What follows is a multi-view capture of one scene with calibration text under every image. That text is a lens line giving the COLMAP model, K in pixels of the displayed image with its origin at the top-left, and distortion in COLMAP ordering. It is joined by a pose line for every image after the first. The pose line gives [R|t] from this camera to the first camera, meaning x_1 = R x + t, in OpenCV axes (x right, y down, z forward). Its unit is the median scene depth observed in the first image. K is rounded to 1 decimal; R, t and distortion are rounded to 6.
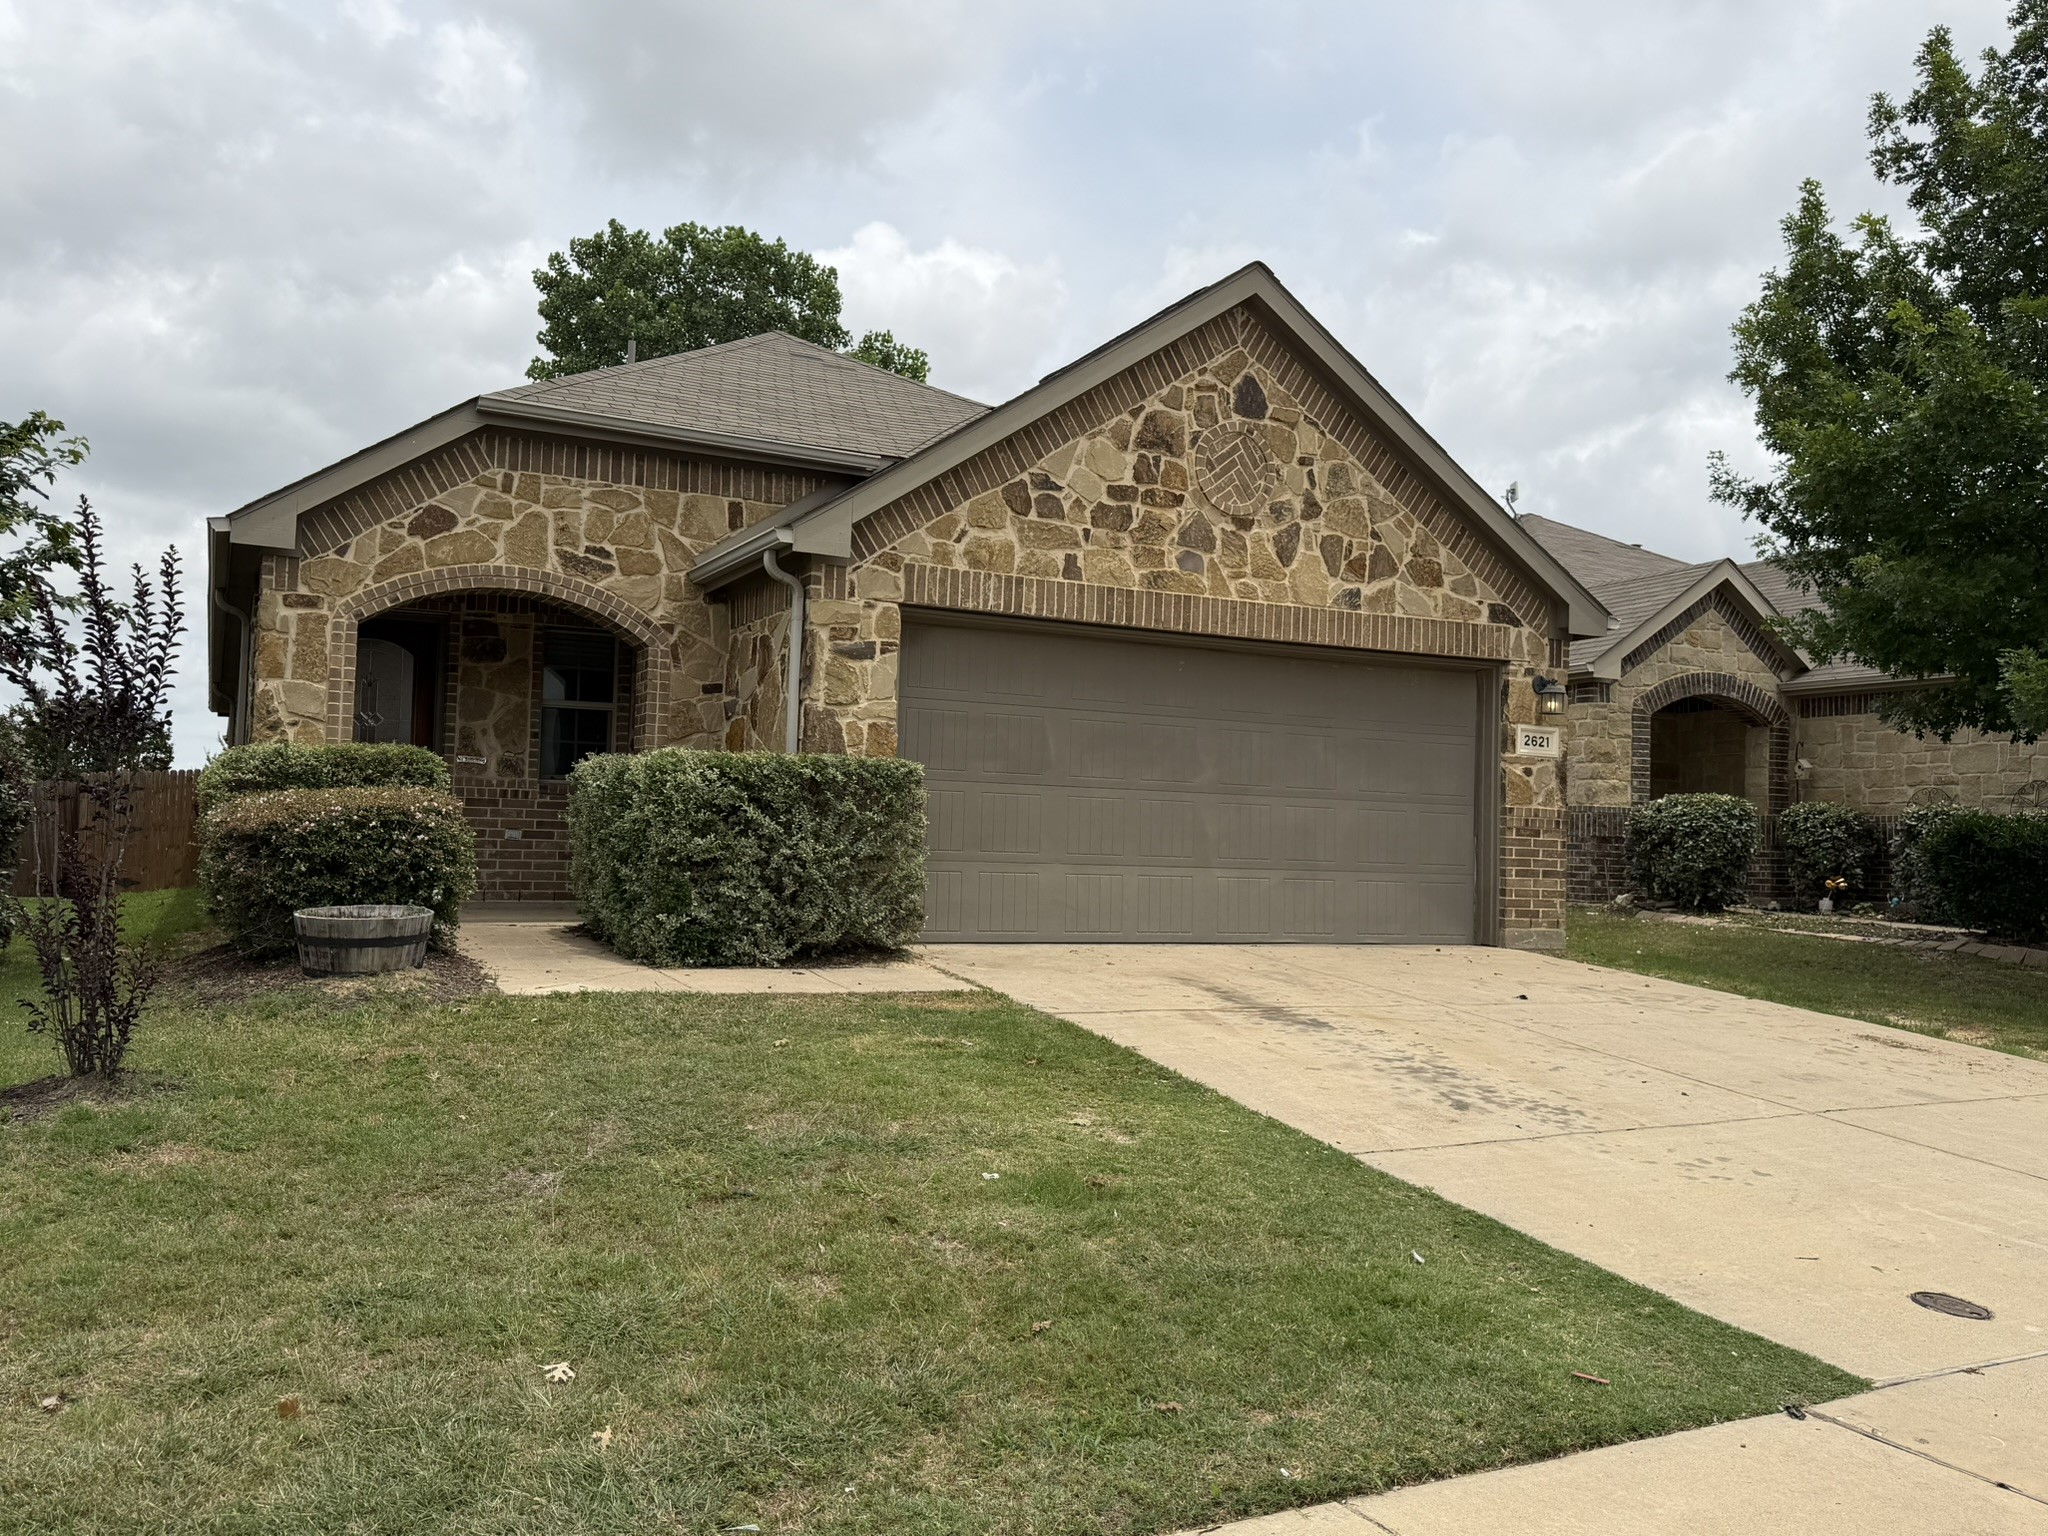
lens RADIAL K [[1667.7, 0, 1023.9], [0, 1667.7, 767.5], [0, 0, 1]] dist [0.002270, -0.002429]
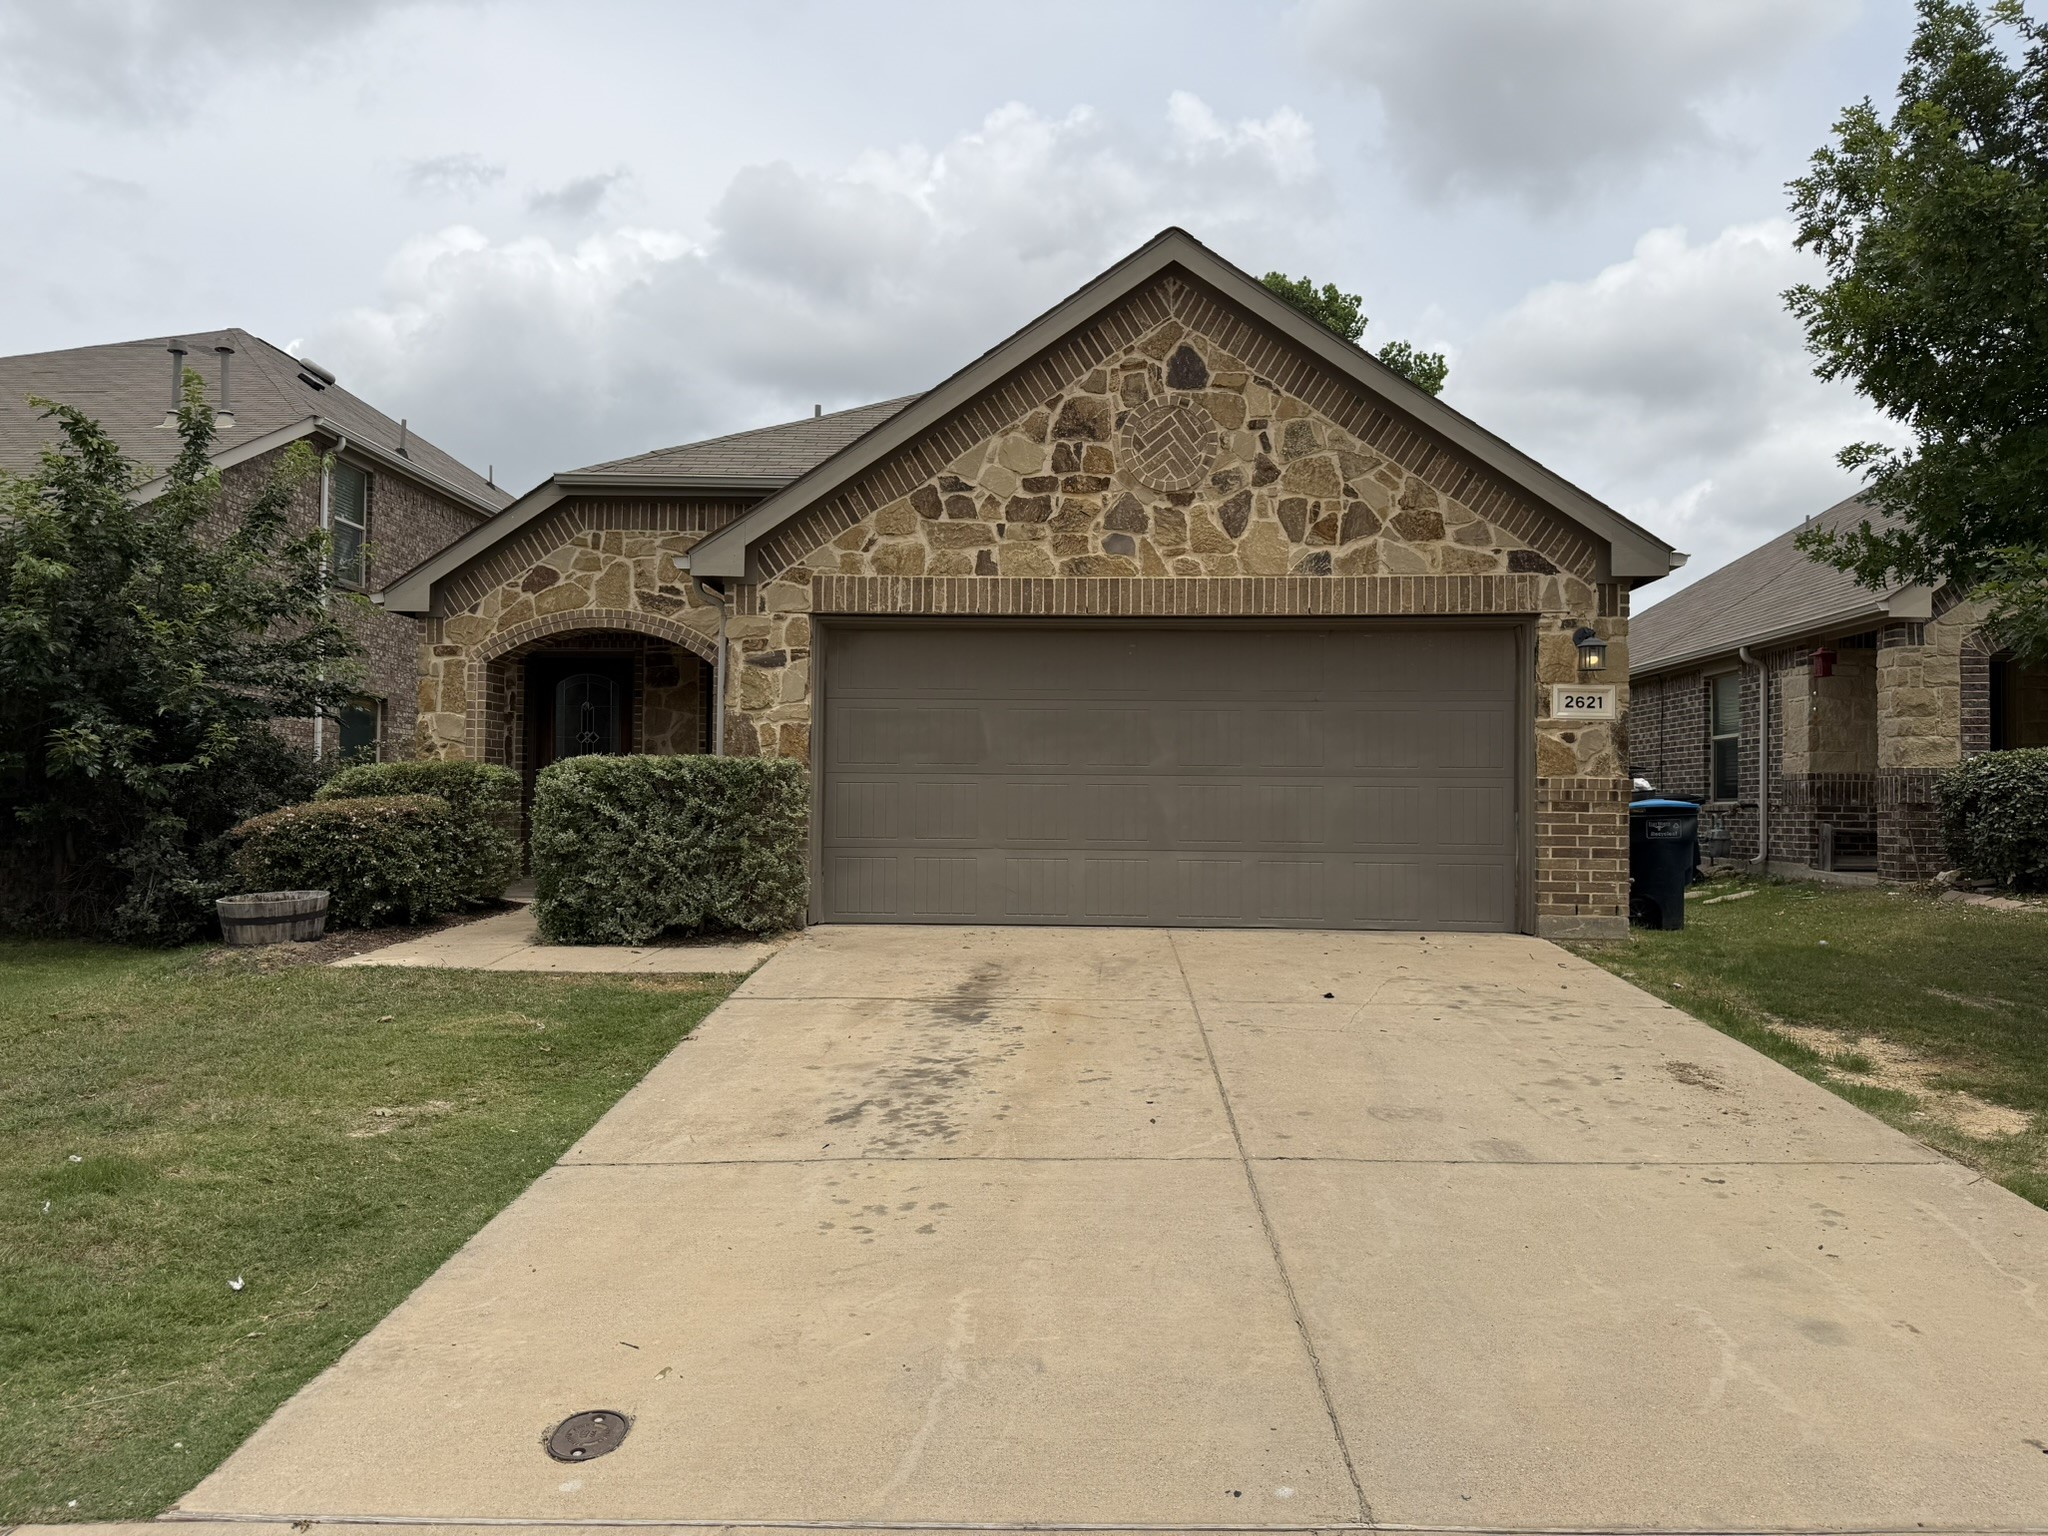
lens RADIAL K [[1435.5, 0, 1020.4], [0, 1435.5, 773.0], [0, 0, 1]] dist [0.006974, -0.015860]
pose [[0.880600, -0.033753, -0.472656, 0.448516], [0.040332, 0.999179, 0.003790, 0.007472], [0.472140, -0.022400, 0.881239, 0.214791]]
